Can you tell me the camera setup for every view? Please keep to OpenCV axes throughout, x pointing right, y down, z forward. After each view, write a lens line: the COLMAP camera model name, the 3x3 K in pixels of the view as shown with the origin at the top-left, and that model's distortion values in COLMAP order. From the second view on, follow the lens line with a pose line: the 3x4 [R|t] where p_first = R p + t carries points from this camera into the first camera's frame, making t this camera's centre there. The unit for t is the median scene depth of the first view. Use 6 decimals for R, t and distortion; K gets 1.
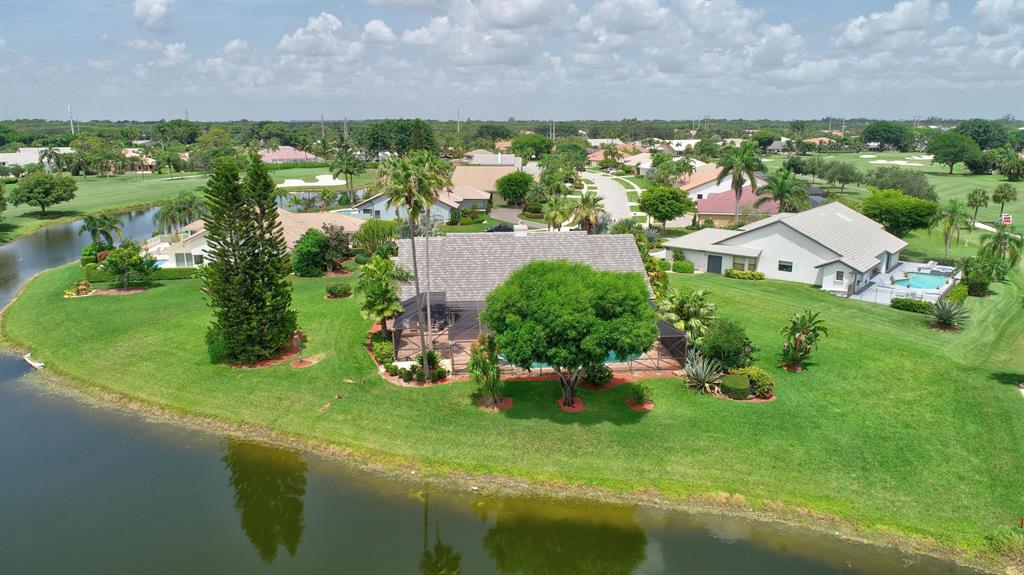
lens RADIAL K [[693.4, 0, 510.5], [0, 693.4, 289.1], [0, 0, 1]] dist [-0.006932, -0.000378]
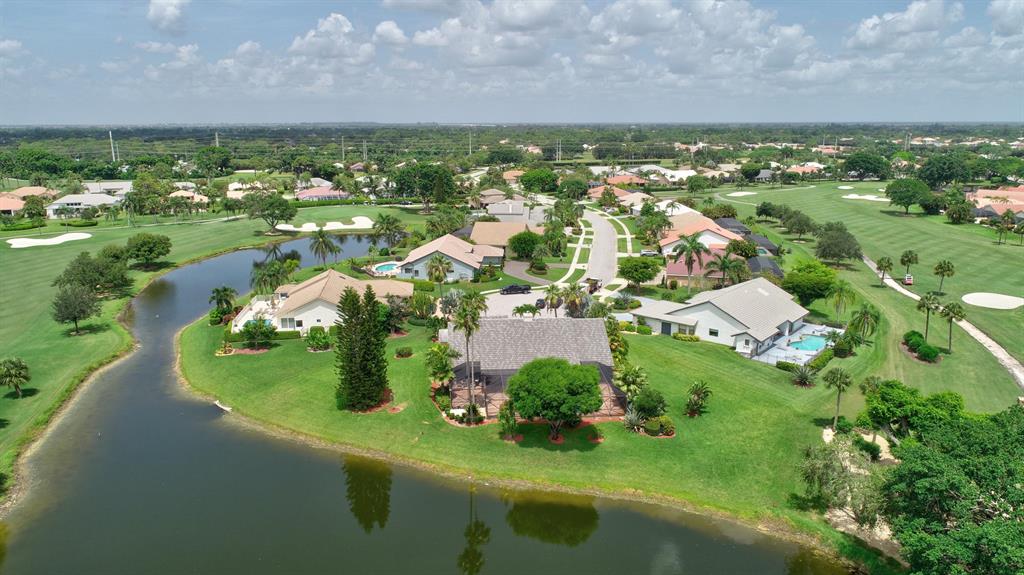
lens RADIAL K [[693.4, 0, 522.3], [0, 693.4, 293.4], [0, 0, 1]] dist [-0.006932, -0.000378]
pose [[0.999972, 0.006173, 0.004317, -0.004799], [-0.006197, 0.999965, 0.005640, -0.125997], [-0.004282, -0.005666, 0.999975, -0.448332]]
